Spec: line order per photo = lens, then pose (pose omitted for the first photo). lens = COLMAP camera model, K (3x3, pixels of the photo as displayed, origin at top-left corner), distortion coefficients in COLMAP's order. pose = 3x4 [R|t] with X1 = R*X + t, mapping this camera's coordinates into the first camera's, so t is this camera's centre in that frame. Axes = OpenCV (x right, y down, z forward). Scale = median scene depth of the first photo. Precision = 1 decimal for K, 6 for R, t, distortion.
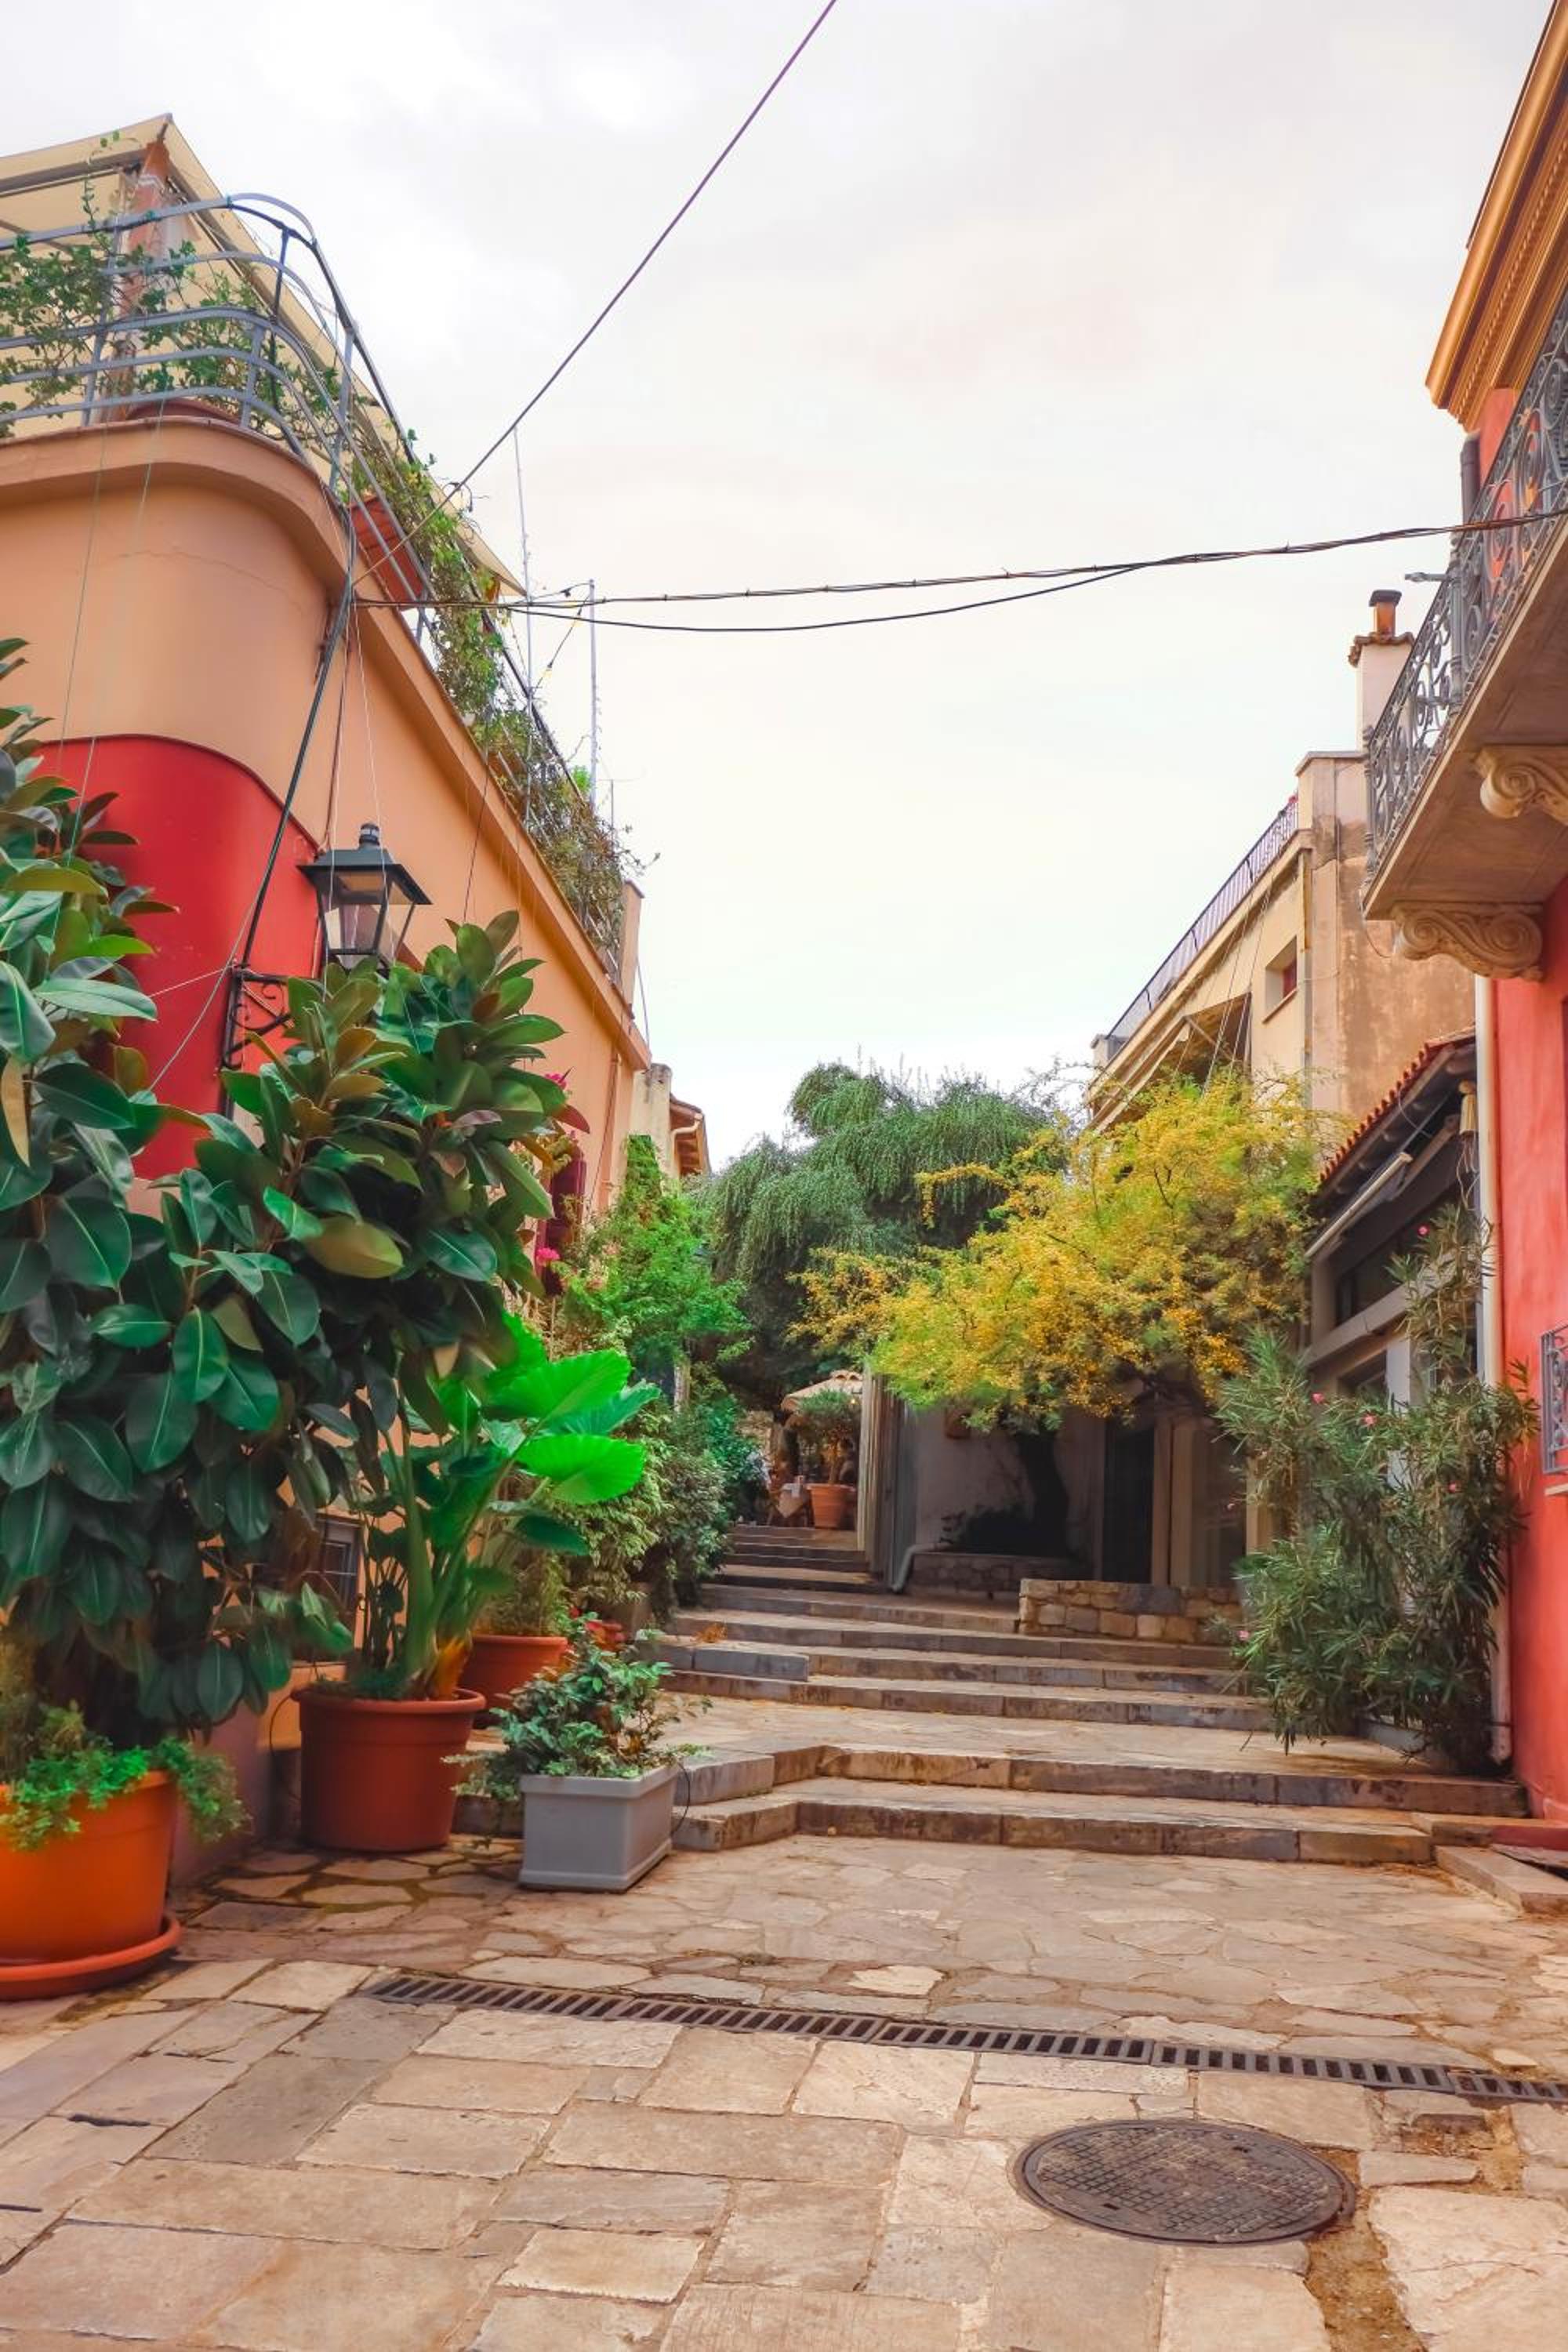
lens RADIAL K [[2142.6, 0, 728.9], [0, 2142.6, 1174.1], [0, 0, 1]] dist [0.043414, 0.013656]
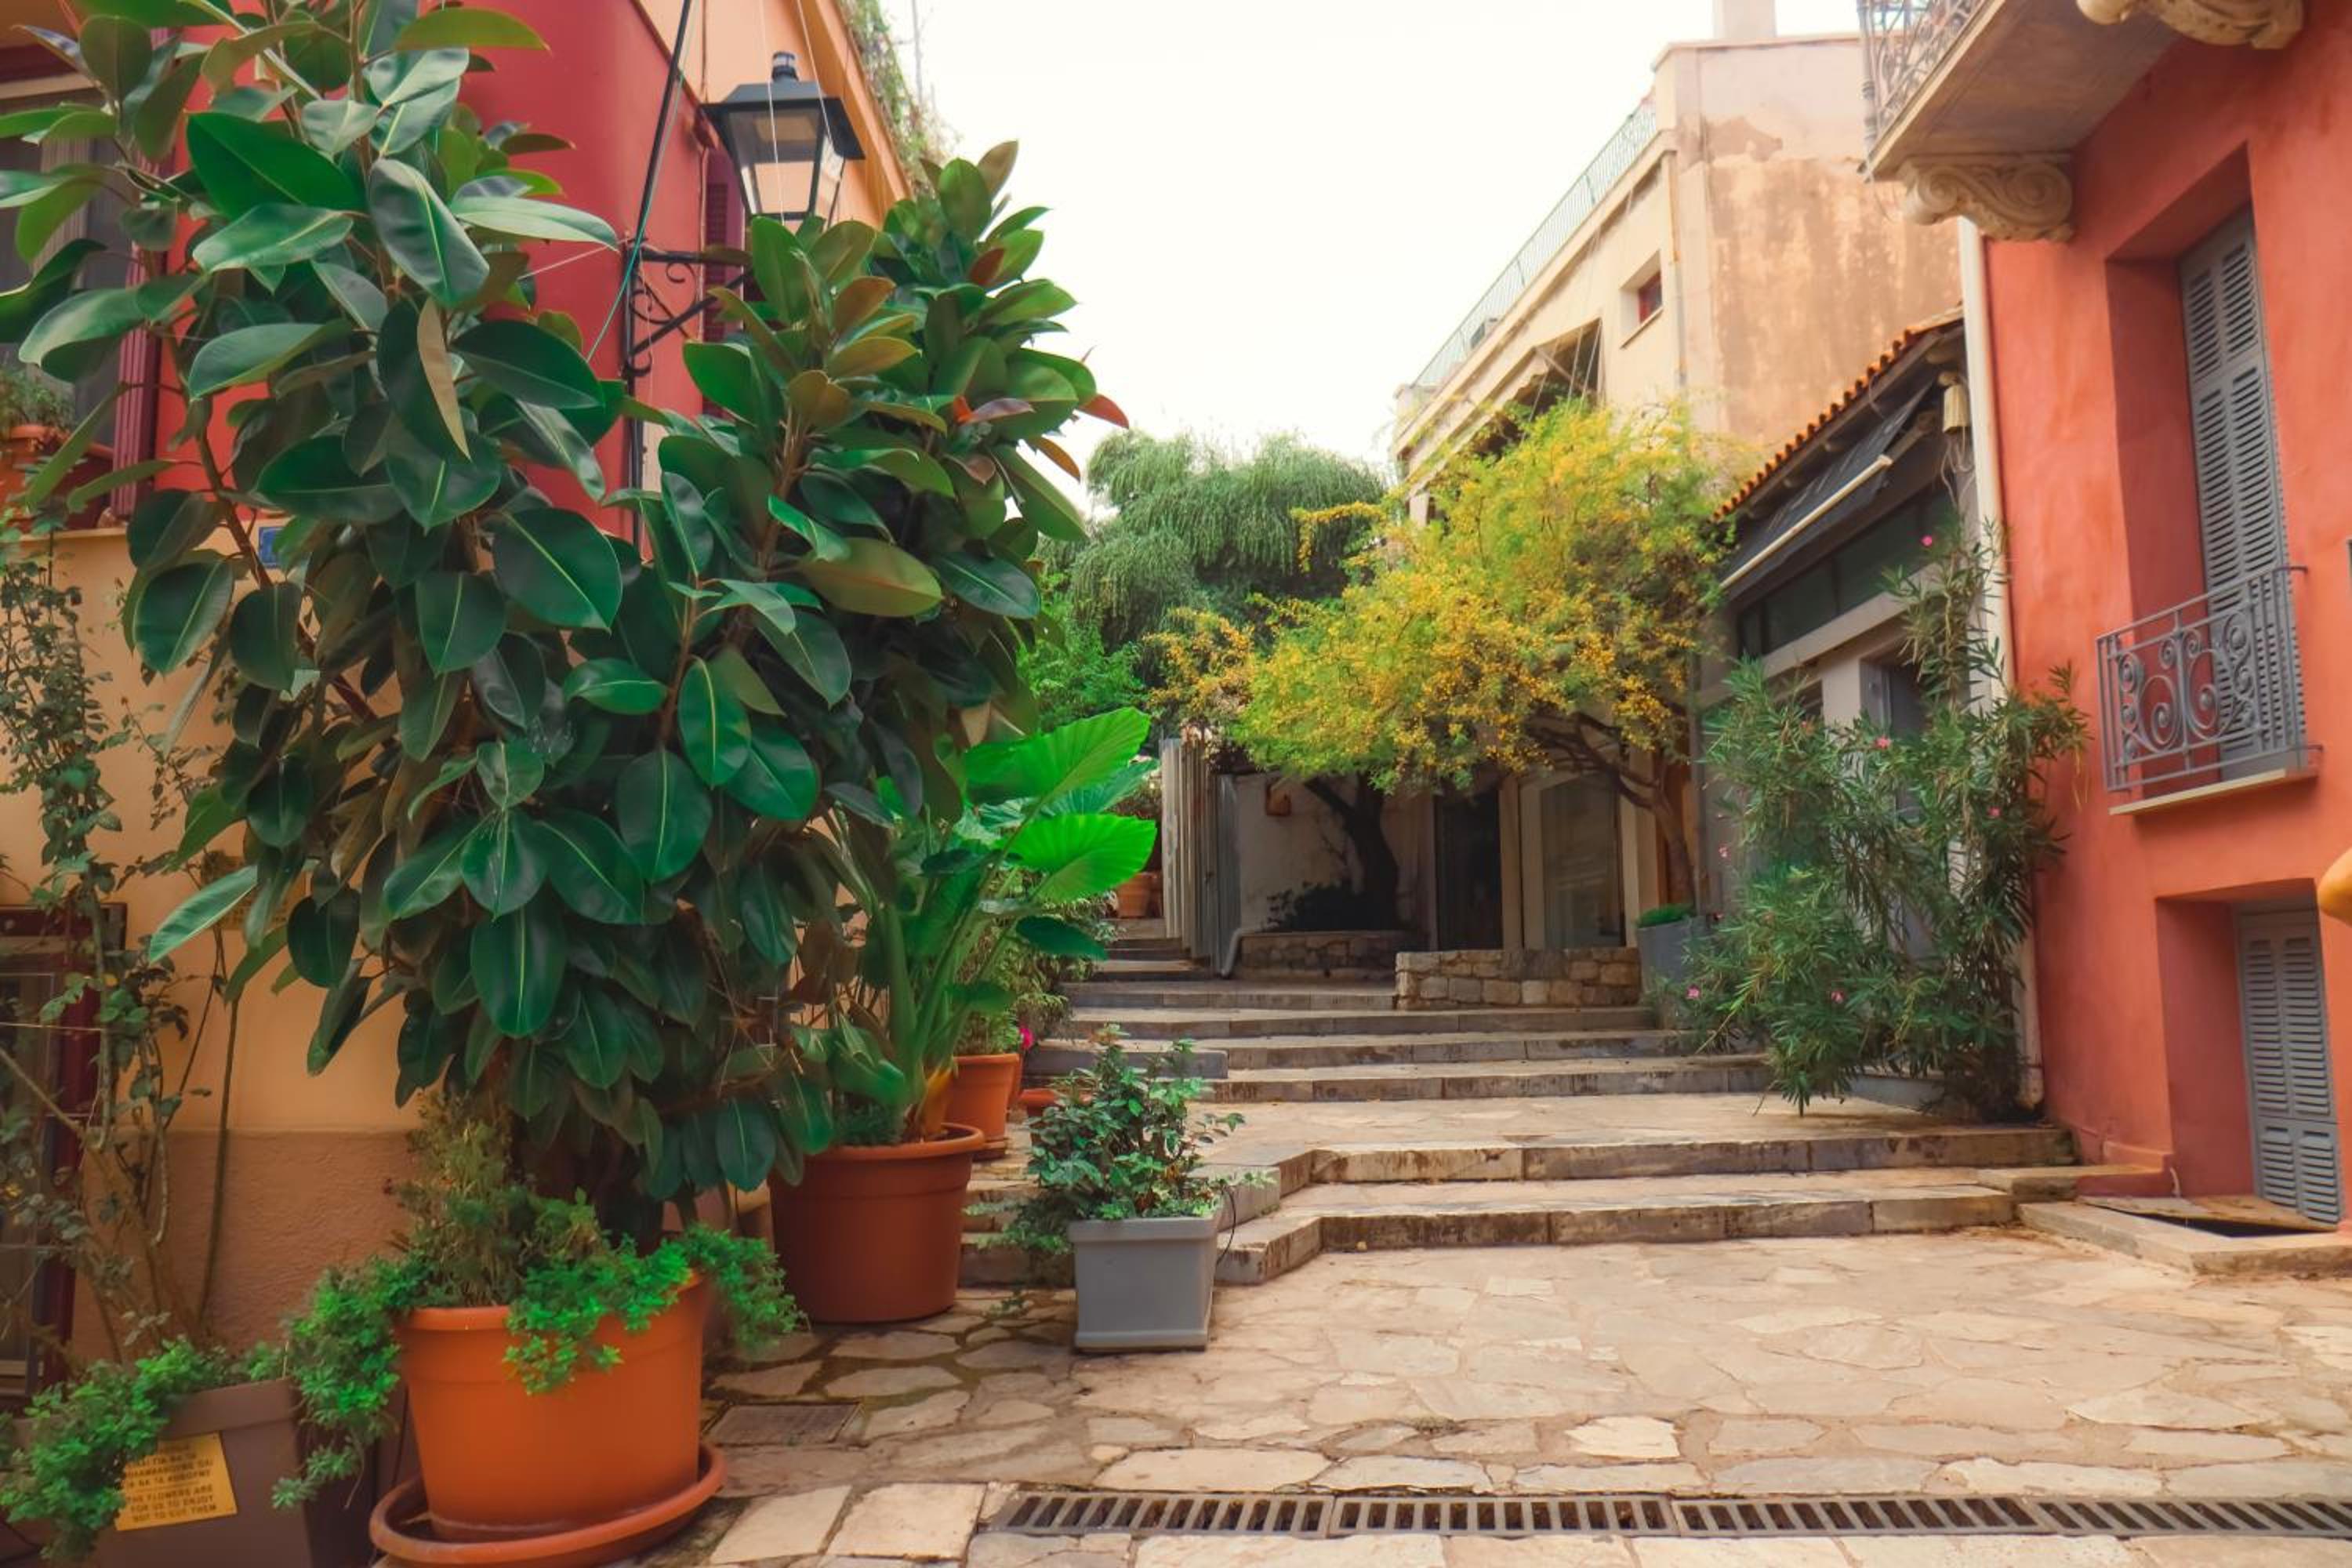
lens RADIAL K [[2142.6, 0, 1176.0], [0, 2142.6, 784.0], [0, 0, 1]] dist [0.043414, 0.013656]
pose [[0.992478, -0.063298, 0.104791, -0.097091], [0.052553, 0.993364, 0.102300, 0.022025], [-0.110571, -0.096023, 0.989219, 0.144282]]
